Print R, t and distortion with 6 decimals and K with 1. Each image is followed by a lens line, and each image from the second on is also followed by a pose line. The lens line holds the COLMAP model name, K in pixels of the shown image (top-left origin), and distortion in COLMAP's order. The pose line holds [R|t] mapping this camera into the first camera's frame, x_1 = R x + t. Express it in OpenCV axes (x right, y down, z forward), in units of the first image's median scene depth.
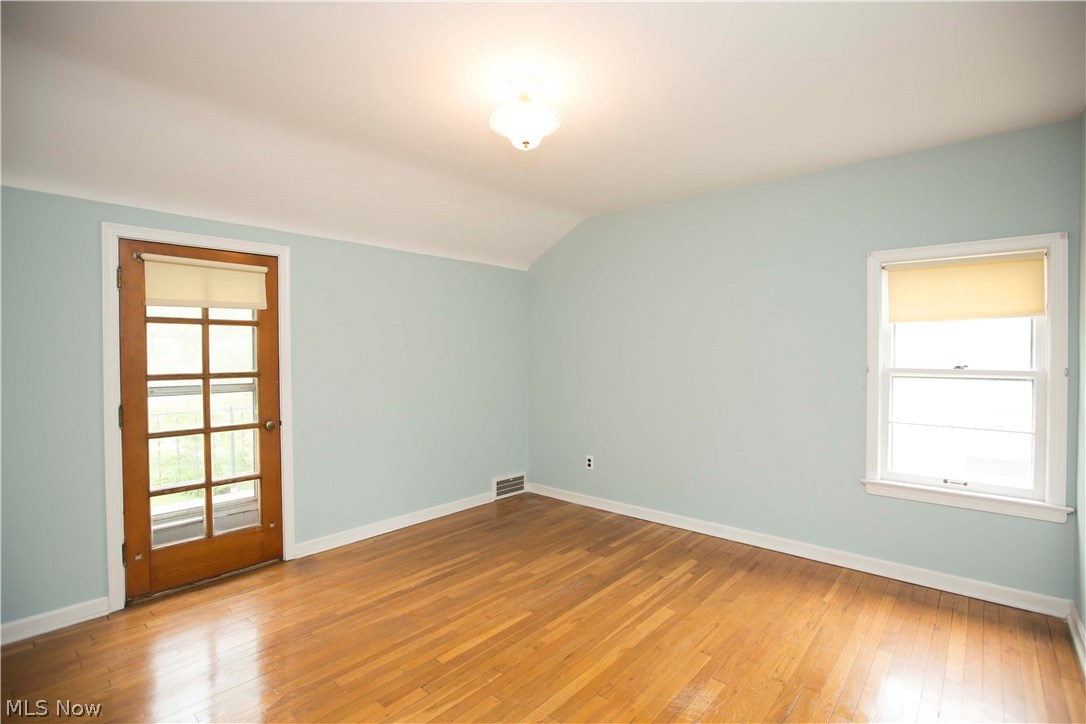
lens RADIAL K [[496.1, 0, 542.3], [0, 496.1, 359.4], [0, 0, 1]] dist [-0.054651, 0.020391]
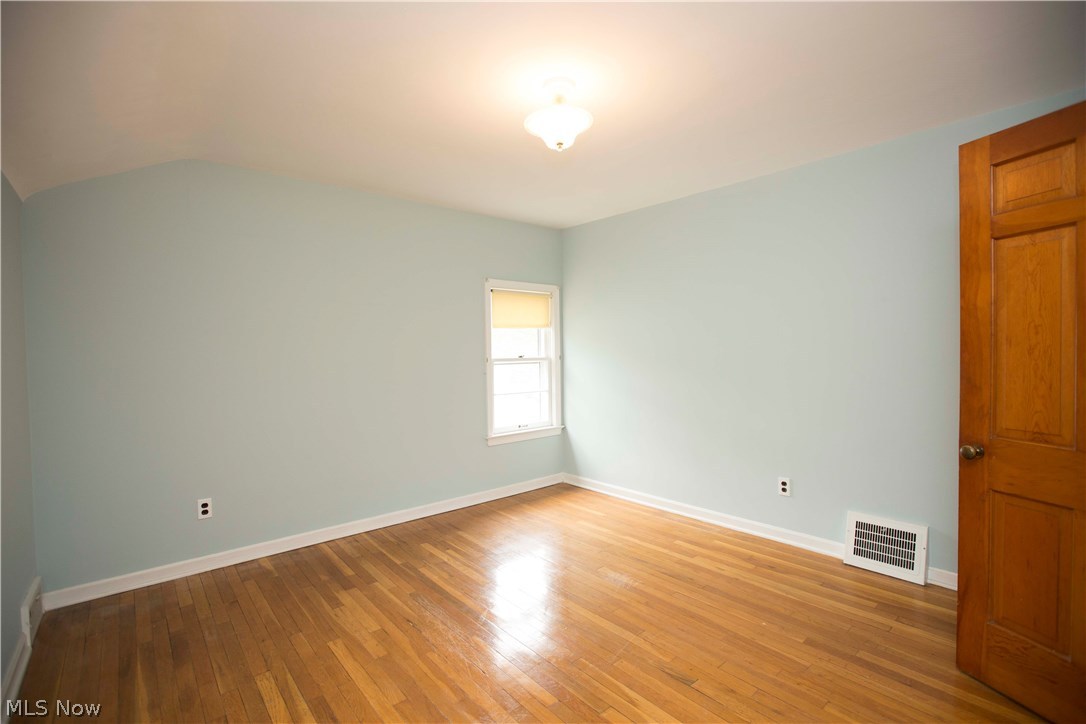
lens RADIAL K [[496.1, 0, 542.3], [0, 496.1, 359.4], [0, 0, 1]] dist [-0.054651, 0.020391]
pose [[0.130102, -0.016025, 0.991371, -0.703078], [0.025066, 0.999603, 0.012869, 0.005398], [-0.991184, 0.023175, 0.130452, 0.601776]]
